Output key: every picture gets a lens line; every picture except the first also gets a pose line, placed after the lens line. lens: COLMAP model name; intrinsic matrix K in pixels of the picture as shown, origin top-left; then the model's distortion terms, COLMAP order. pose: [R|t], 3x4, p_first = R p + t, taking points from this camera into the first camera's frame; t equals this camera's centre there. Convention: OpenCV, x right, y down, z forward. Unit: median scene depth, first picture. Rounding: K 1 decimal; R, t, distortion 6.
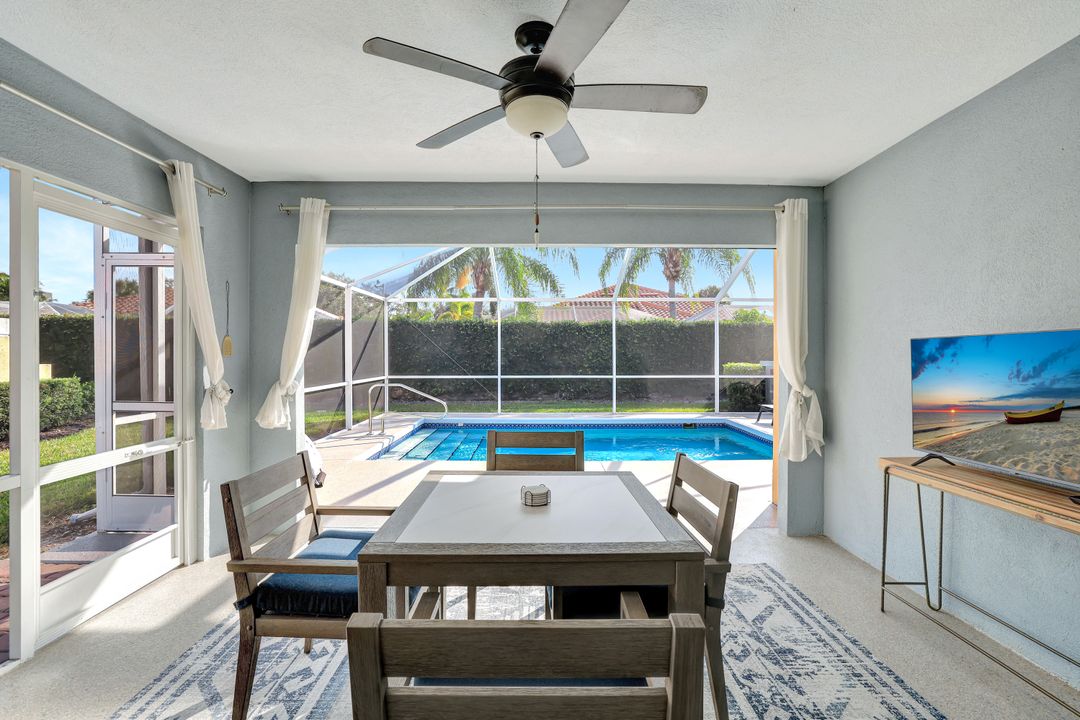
lens RADIAL K [[473.2, 0, 531.9], [0, 473.2, 354.4], [0, 0, 1]] dist [-0.051202, 0.019185]
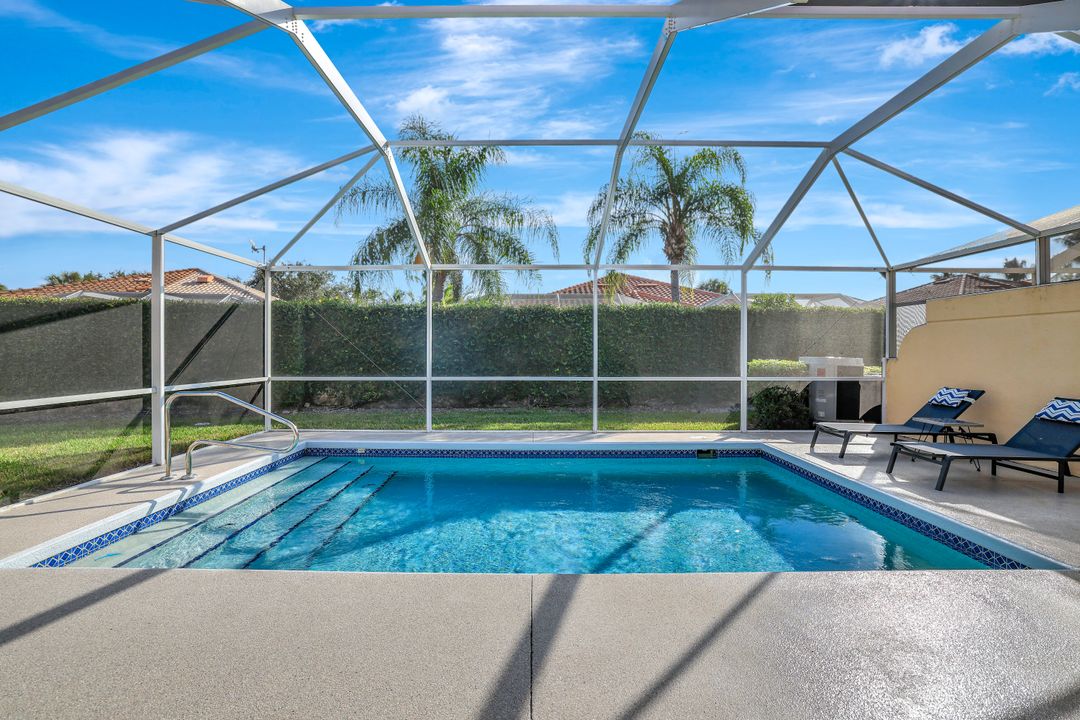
lens RADIAL K [[473.2, 0, 531.9], [0, 473.2, 354.4], [0, 0, 1]] dist [-0.051202, 0.019185]
pose [[0.999993, 0.001515, 0.003517, 0.077416], [-0.001523, 0.999996, 0.002284, 0.009988], [-0.003513, -0.002290, 0.999991, 0.300864]]
